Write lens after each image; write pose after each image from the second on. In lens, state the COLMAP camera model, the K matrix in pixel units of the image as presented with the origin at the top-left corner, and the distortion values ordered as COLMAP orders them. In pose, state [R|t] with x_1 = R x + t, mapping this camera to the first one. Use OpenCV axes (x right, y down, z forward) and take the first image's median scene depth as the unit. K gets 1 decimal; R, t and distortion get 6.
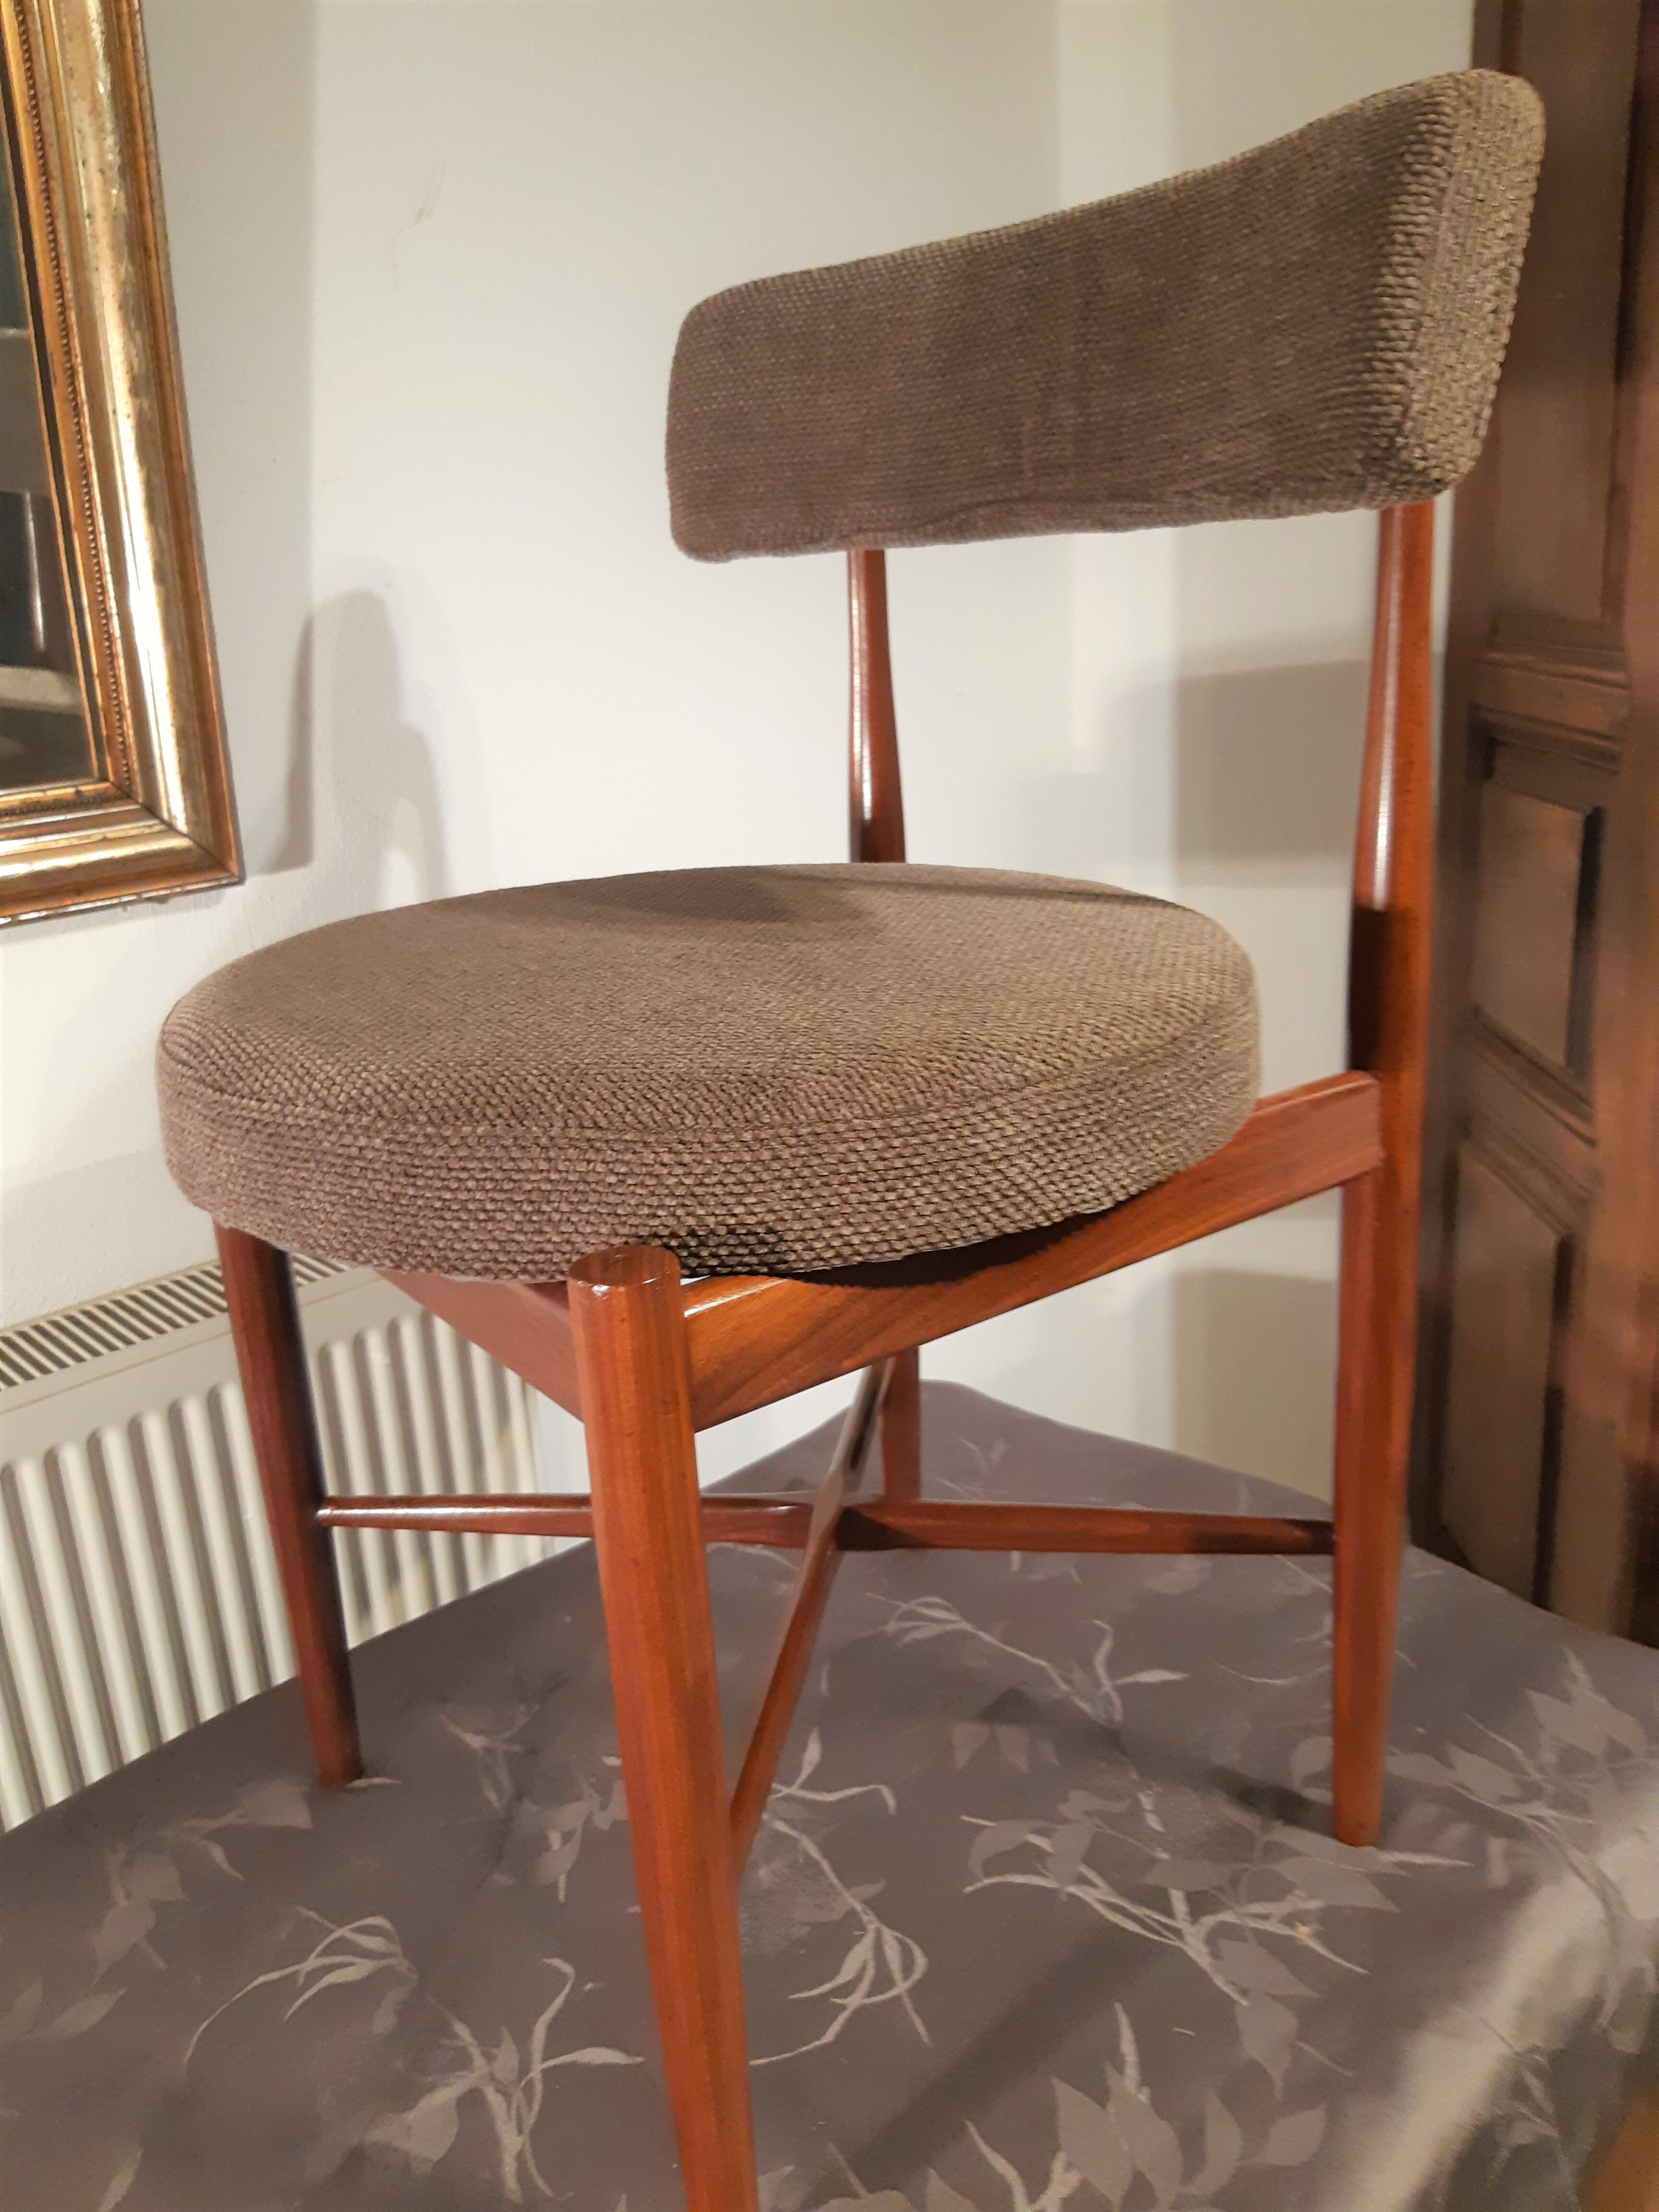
lens RADIAL K [[1779.3, 0, 829.1], [0, 1779.3, 1131.8], [0, 0, 1]] dist [-0.007384, -0.005154]
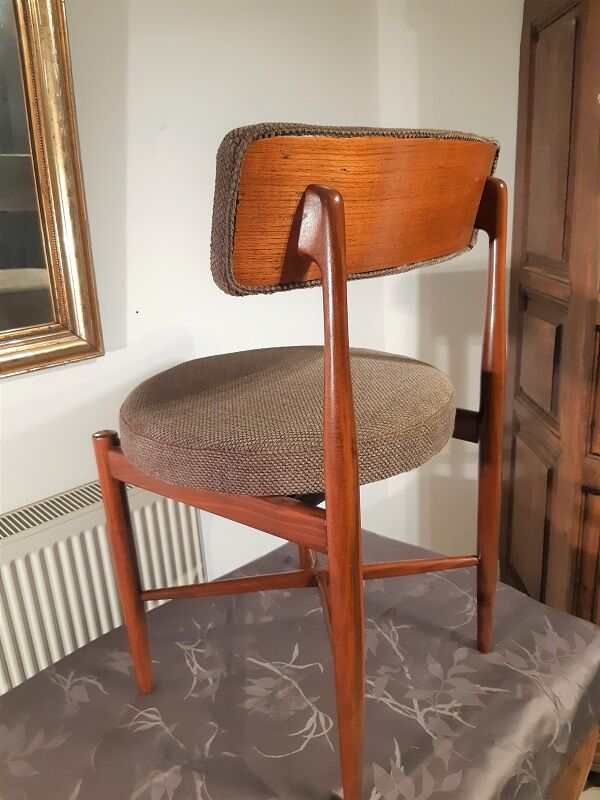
lens RADIAL K [[645.4, 0, 300.0], [0, 645.4, 400.0], [0, 0, 1]] dist [-0.007367, -0.013581]
pose [[0.999994, 0.000580, 0.003533, -0.006373], [-0.000561, 0.999986, -0.005307, -0.075754], [-0.003536, 0.005305, 0.999980, -0.101874]]
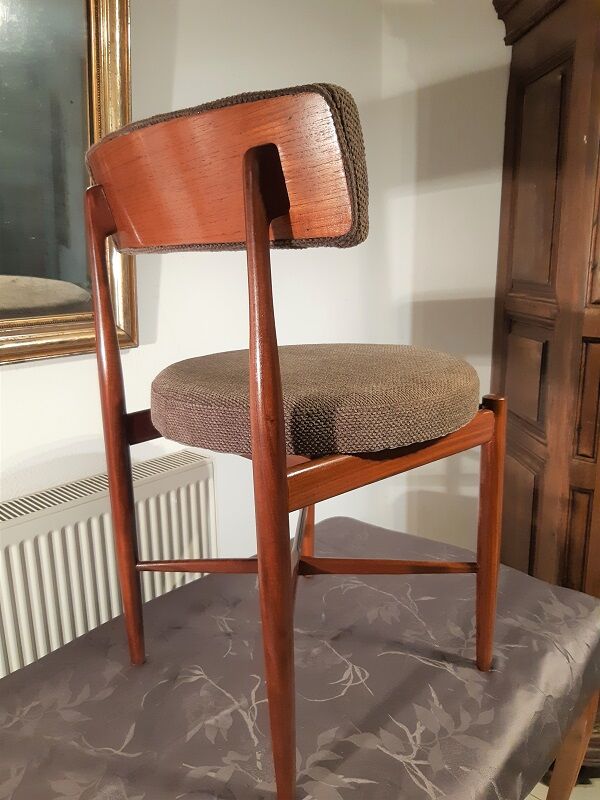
lens RADIAL K [[642.0, 0, 298.4], [0, 642.0, 399.5], [0, 0, 1]] dist [-0.001862, -0.009241]
pose [[0.996906, 0.029946, 0.072676, -0.157845], [-0.023241, 0.995543, -0.091403, 0.065793], [-0.075089, 0.089431, 0.993158, -0.190267]]
